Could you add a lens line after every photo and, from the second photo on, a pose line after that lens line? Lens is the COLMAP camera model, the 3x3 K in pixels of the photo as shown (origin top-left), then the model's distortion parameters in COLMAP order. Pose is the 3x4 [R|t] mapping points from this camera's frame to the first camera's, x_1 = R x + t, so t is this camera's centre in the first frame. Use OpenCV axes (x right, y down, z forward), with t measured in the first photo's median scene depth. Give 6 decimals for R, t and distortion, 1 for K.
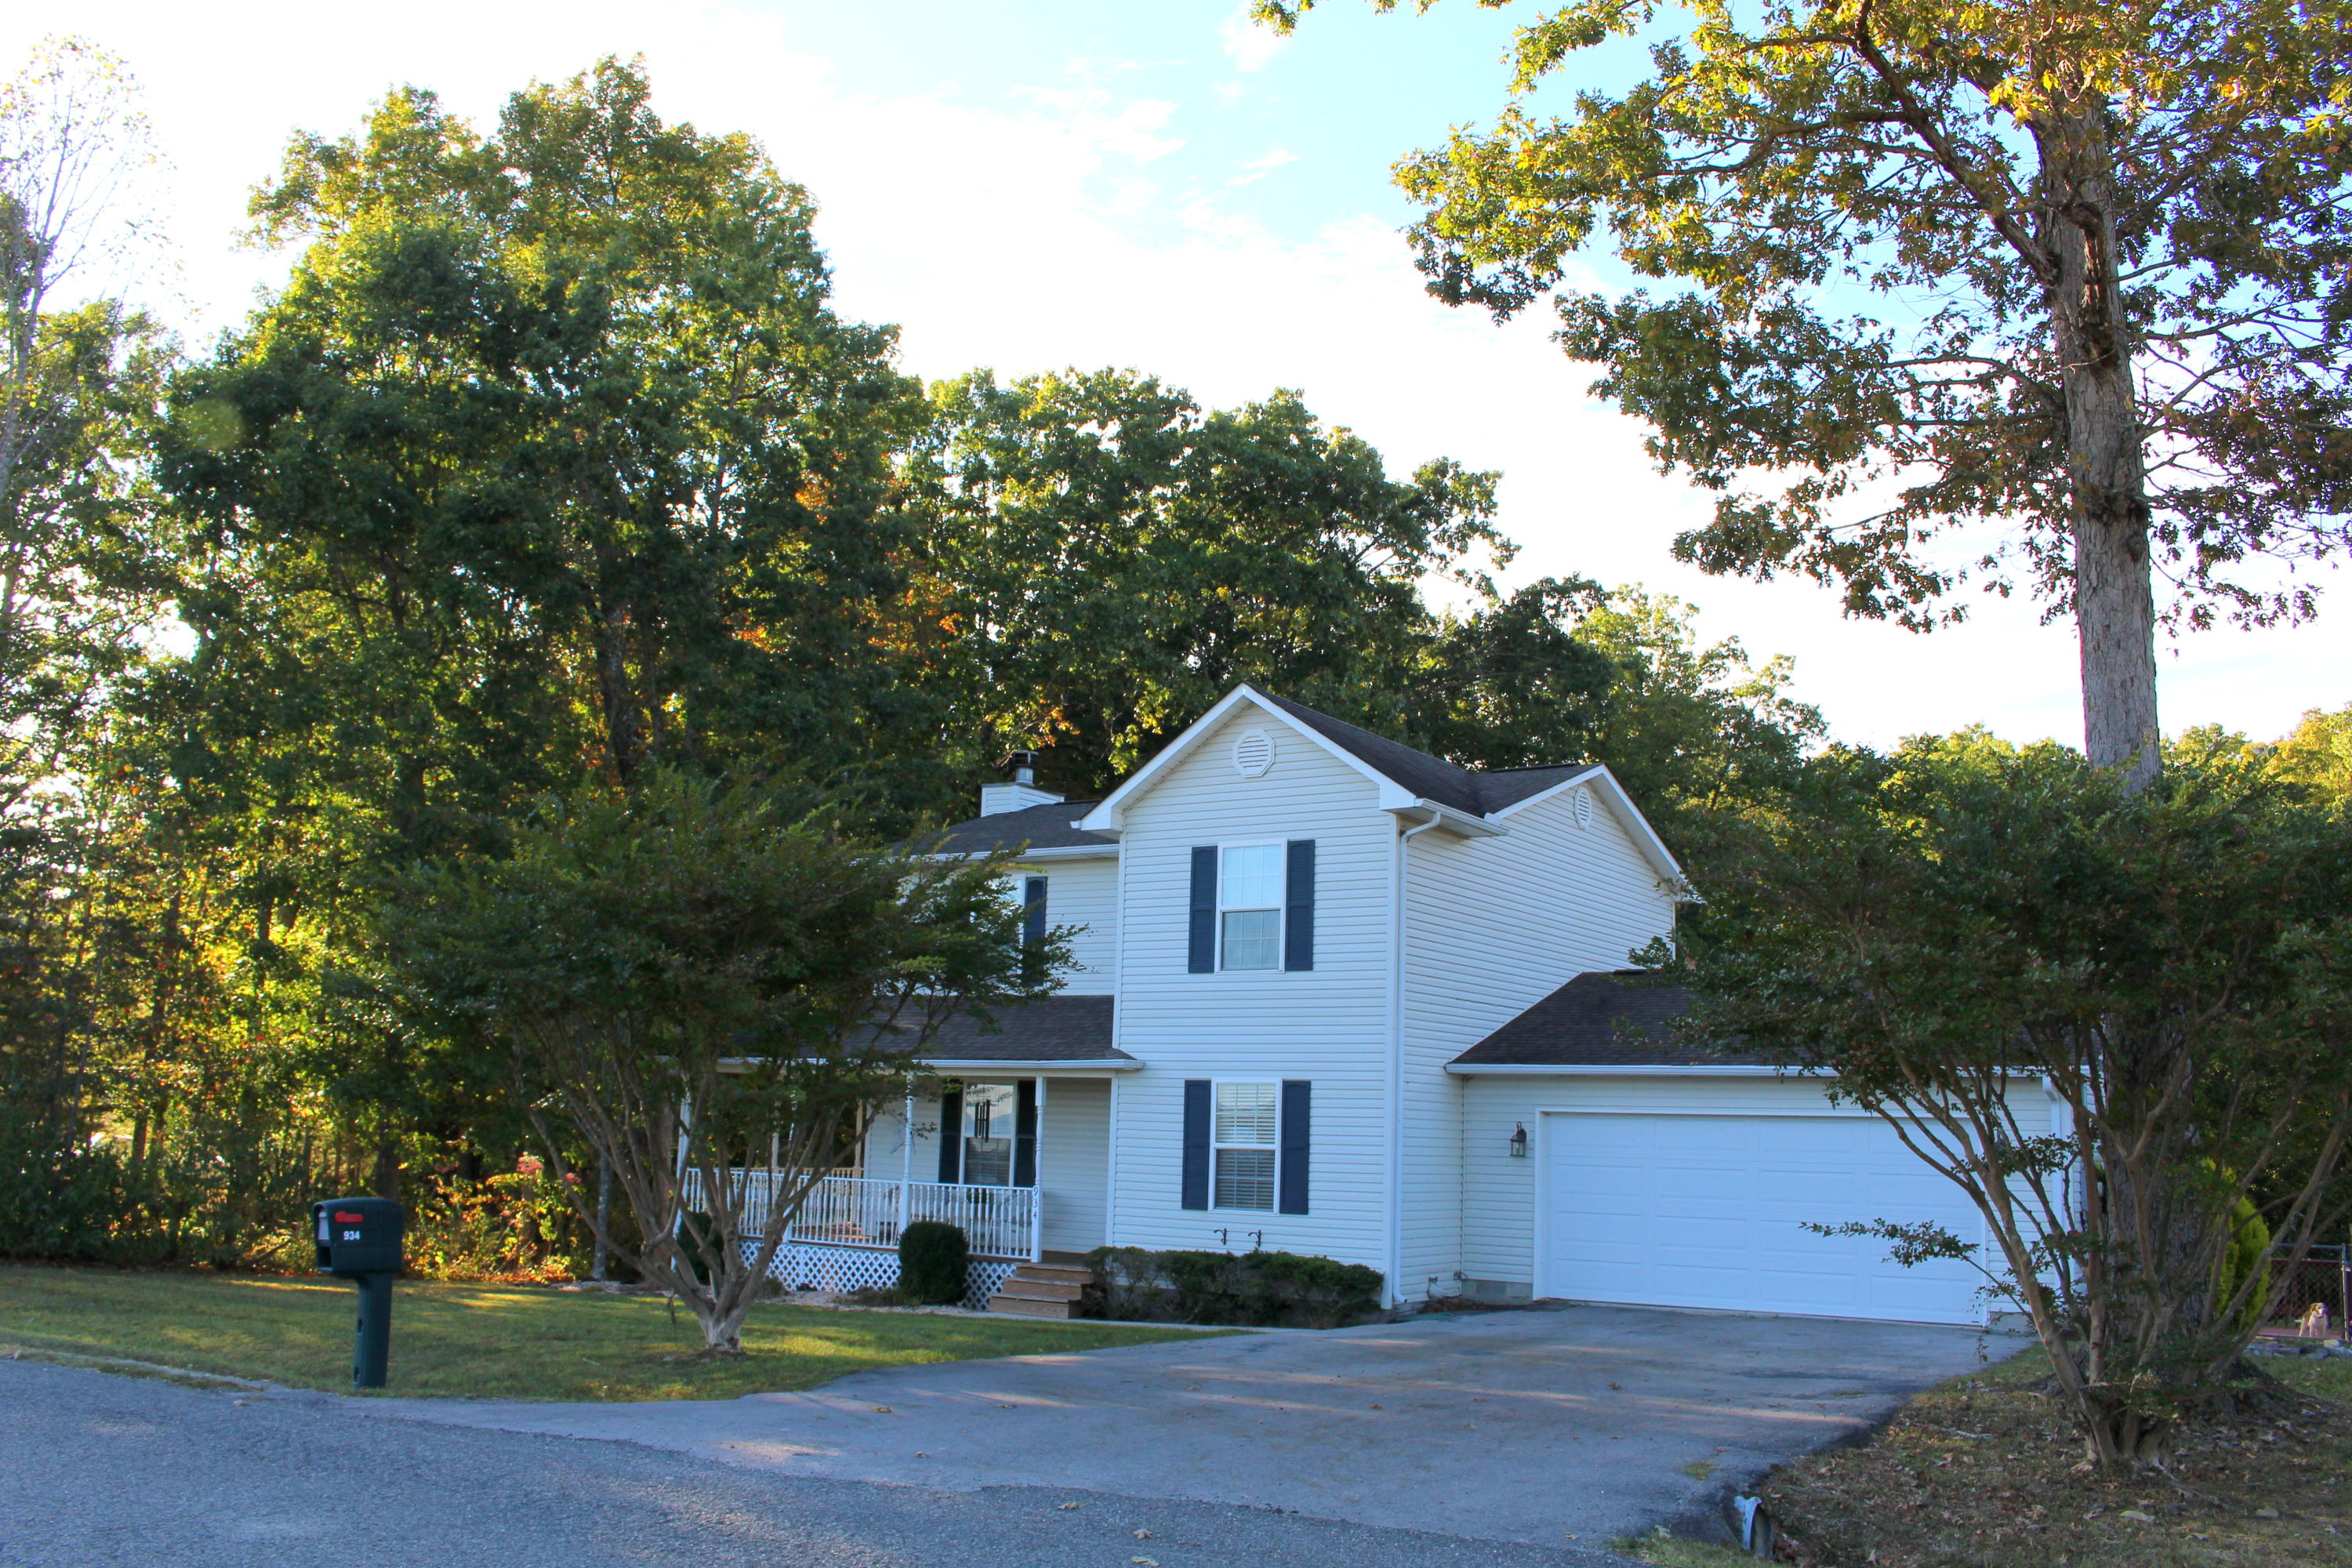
lens RADIAL K [[1947.5, 0, 1127.3], [0, 1947.5, 785.3], [0, 0, 1]] dist [-0.172841, 0.151533]
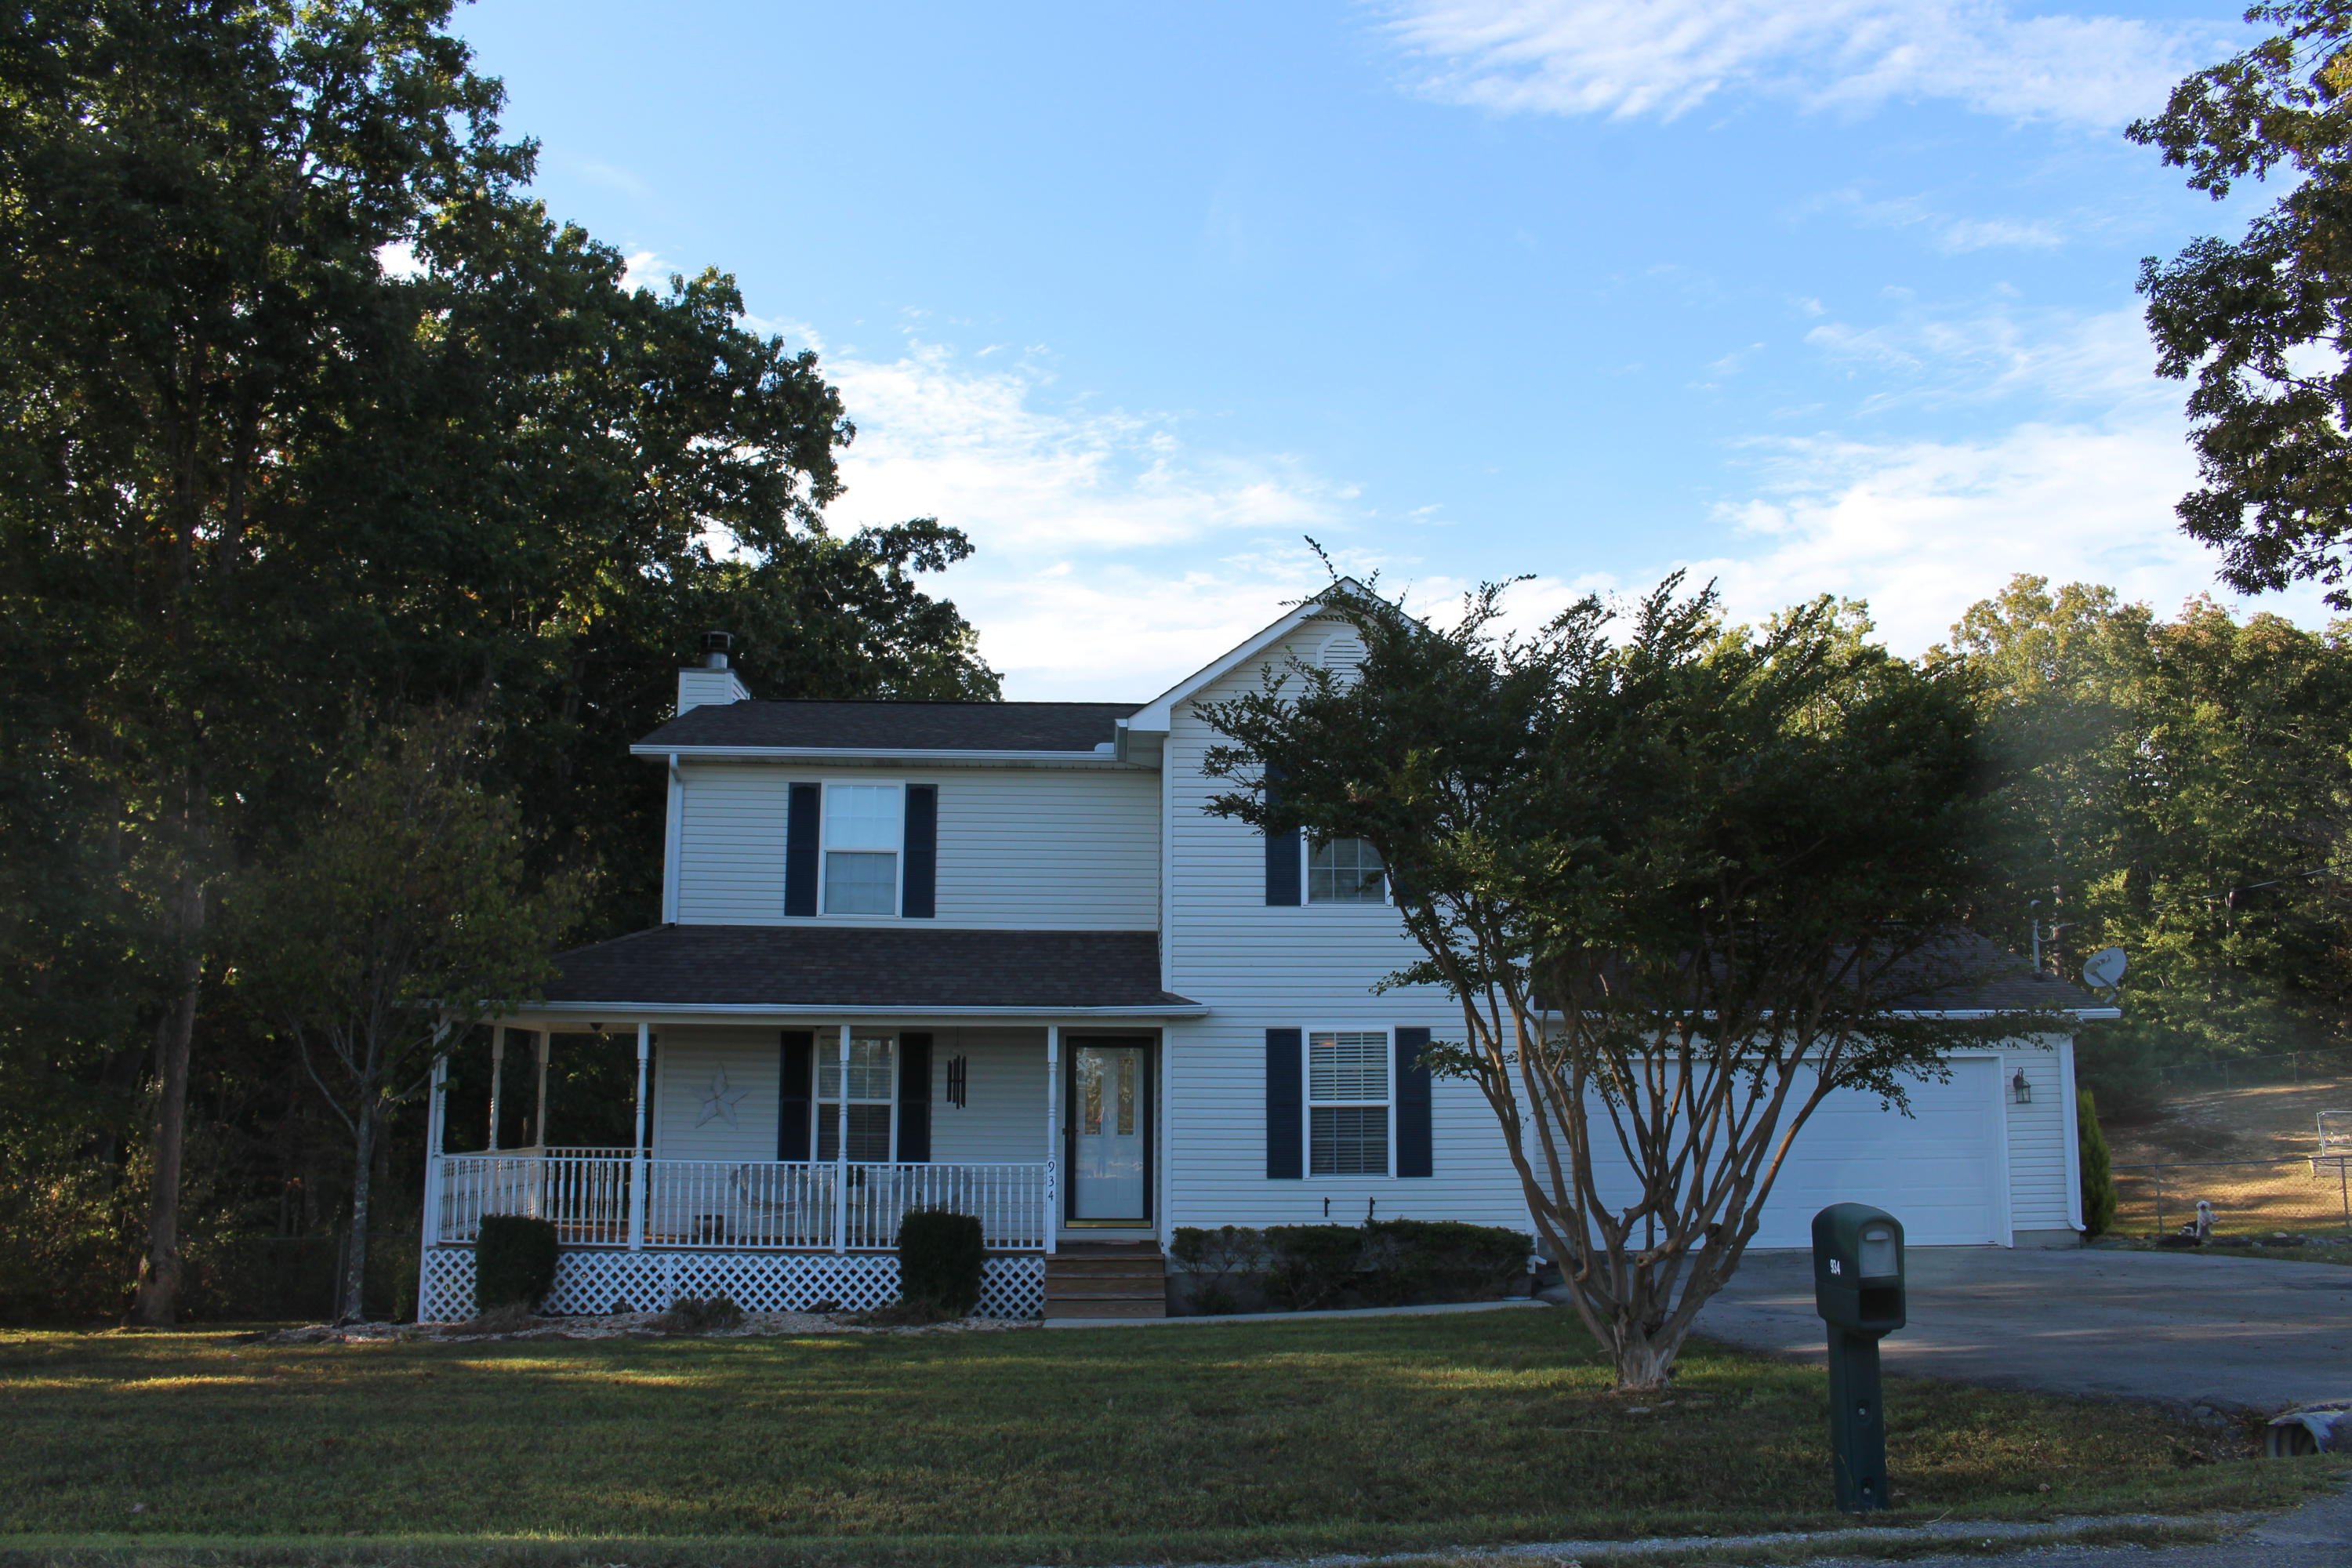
lens RADIAL K [[1947.5, 0, 1127.3], [0, 1947.5, 785.3], [0, 0, 1]] dist [-0.172841, 0.151533]
pose [[0.817513, 0.075889, 0.570889, -0.531433], [-0.083815, 0.996404, -0.012429, 0.061212], [-0.569779, -0.037688, 0.820933, 0.337110]]
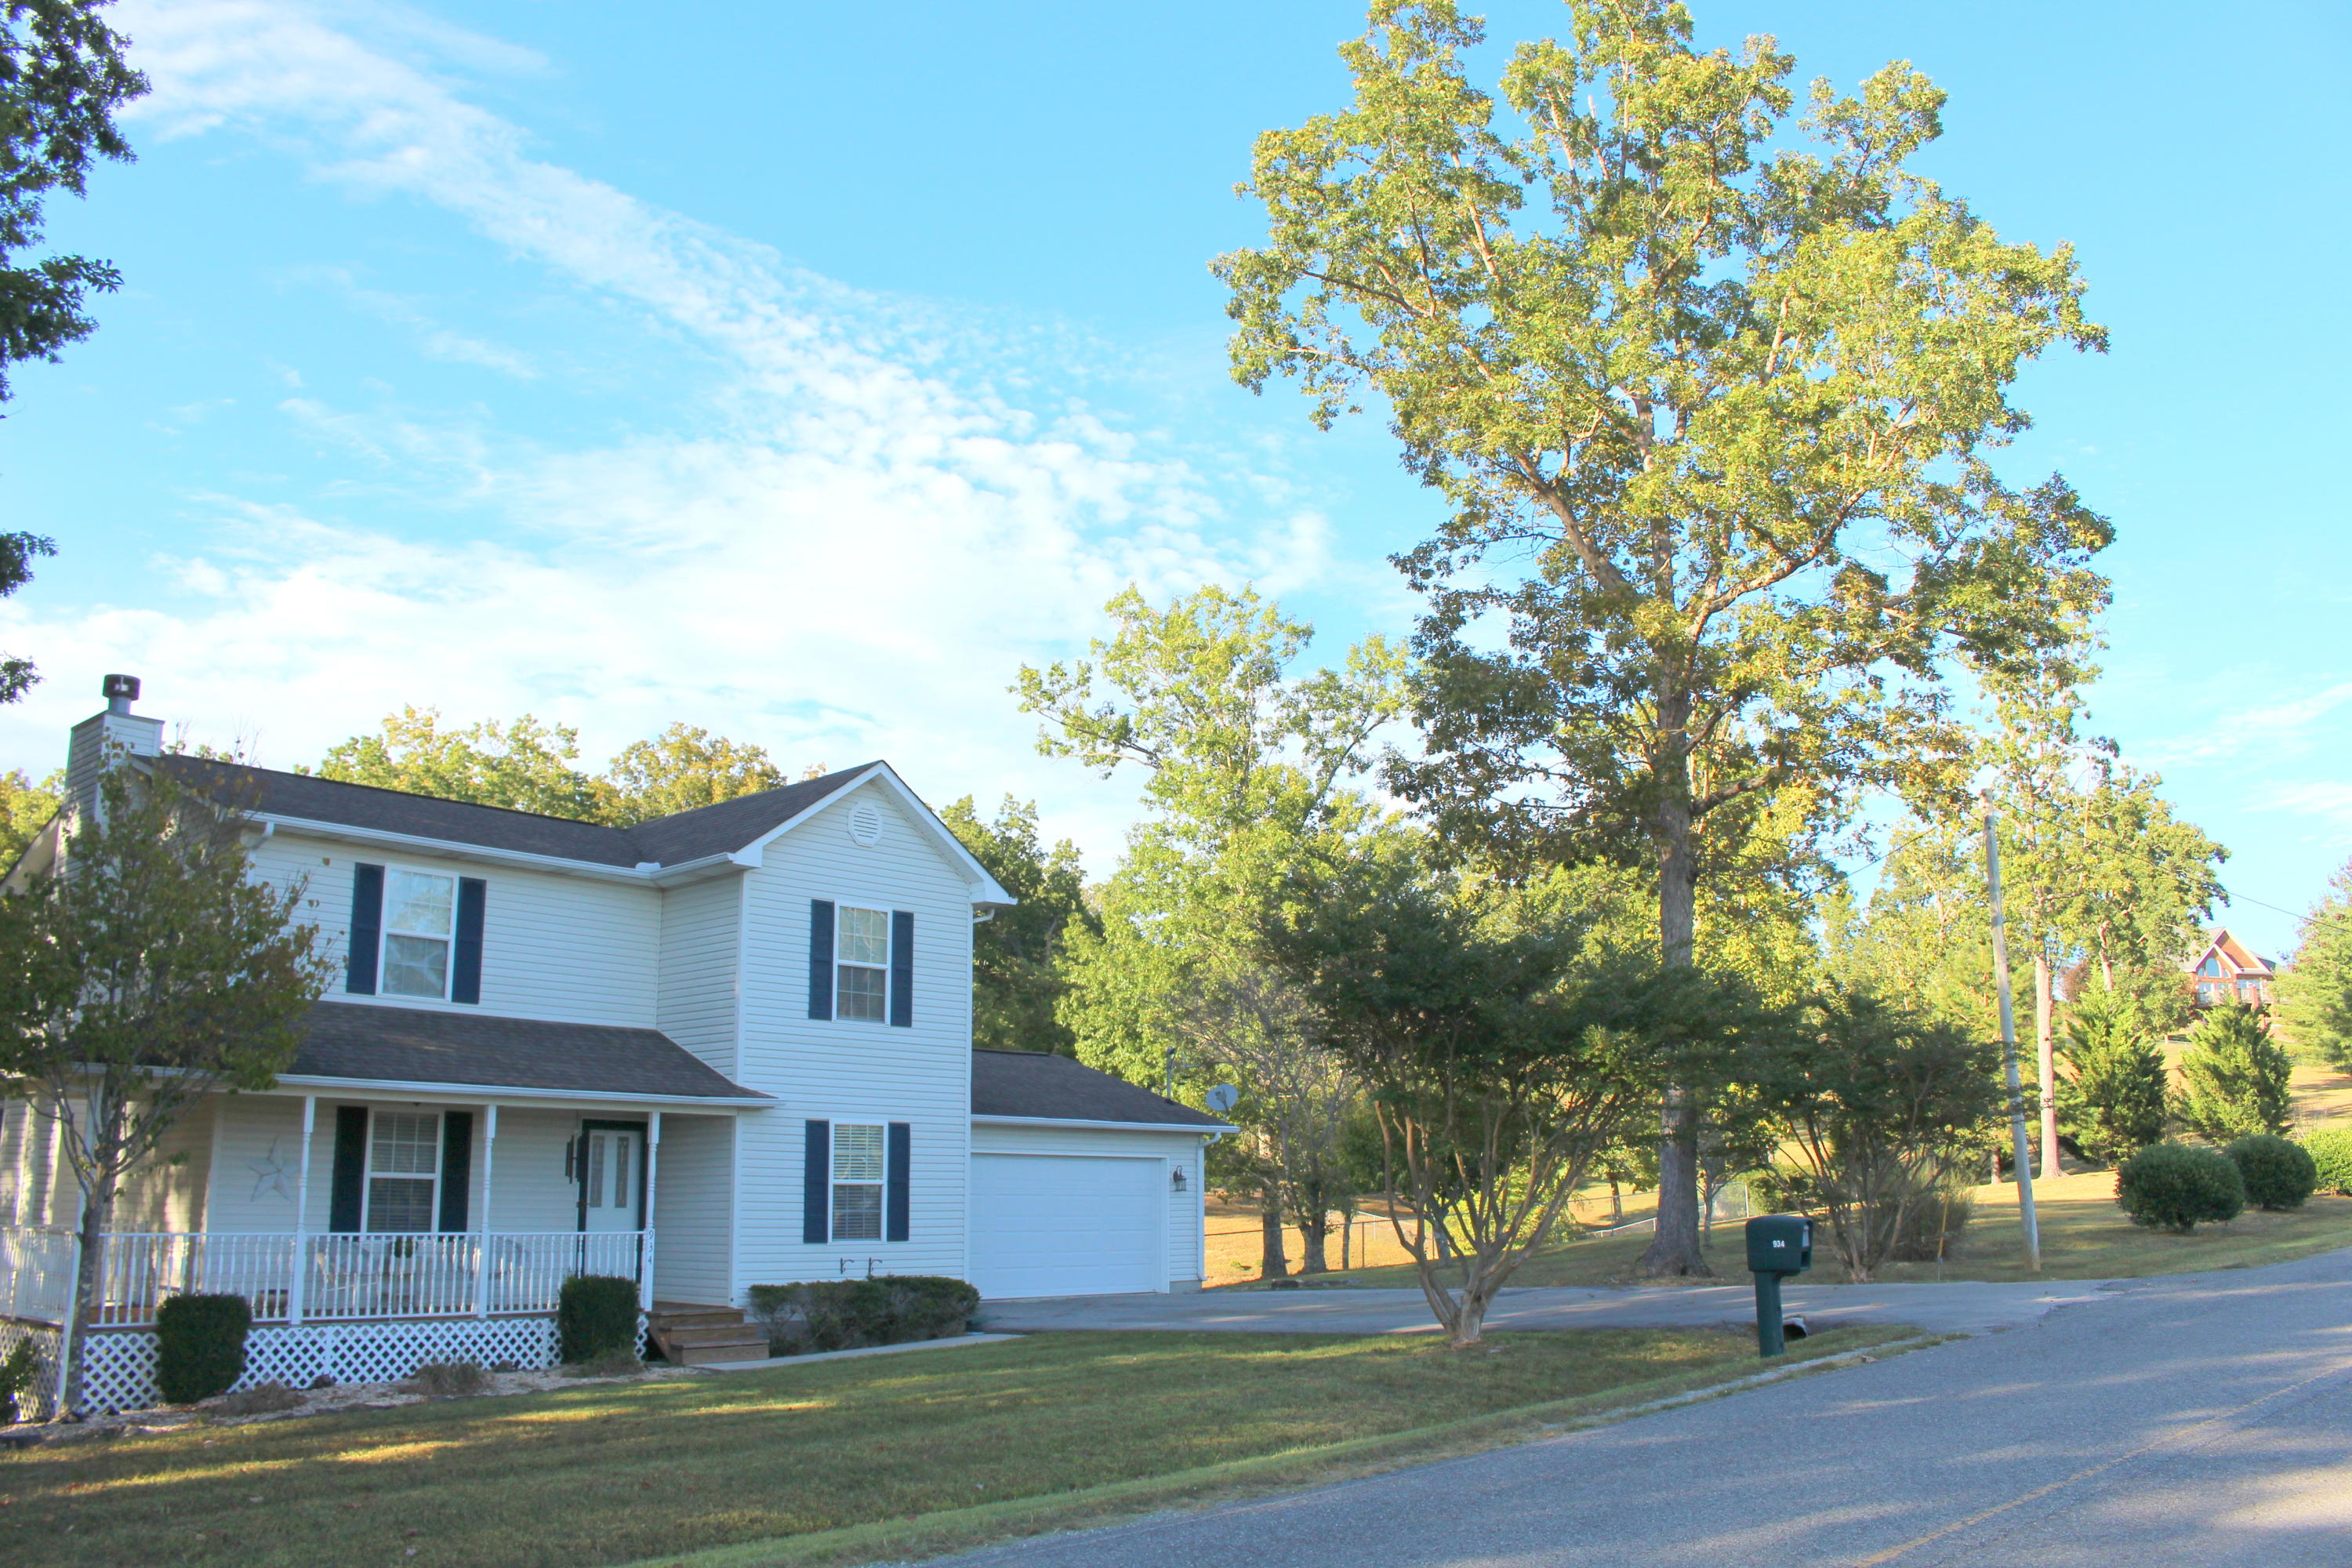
lens RADIAL K [[1947.5, 0, 1127.3], [0, 1947.5, 785.3], [0, 0, 1]] dist [-0.172841, 0.151533]
pose [[0.158931, 0.185503, 0.969706, -1.009764], [-0.159787, 0.974074, -0.160150, 0.117018], [-0.974274, -0.129493, 0.184451, 0.672951]]
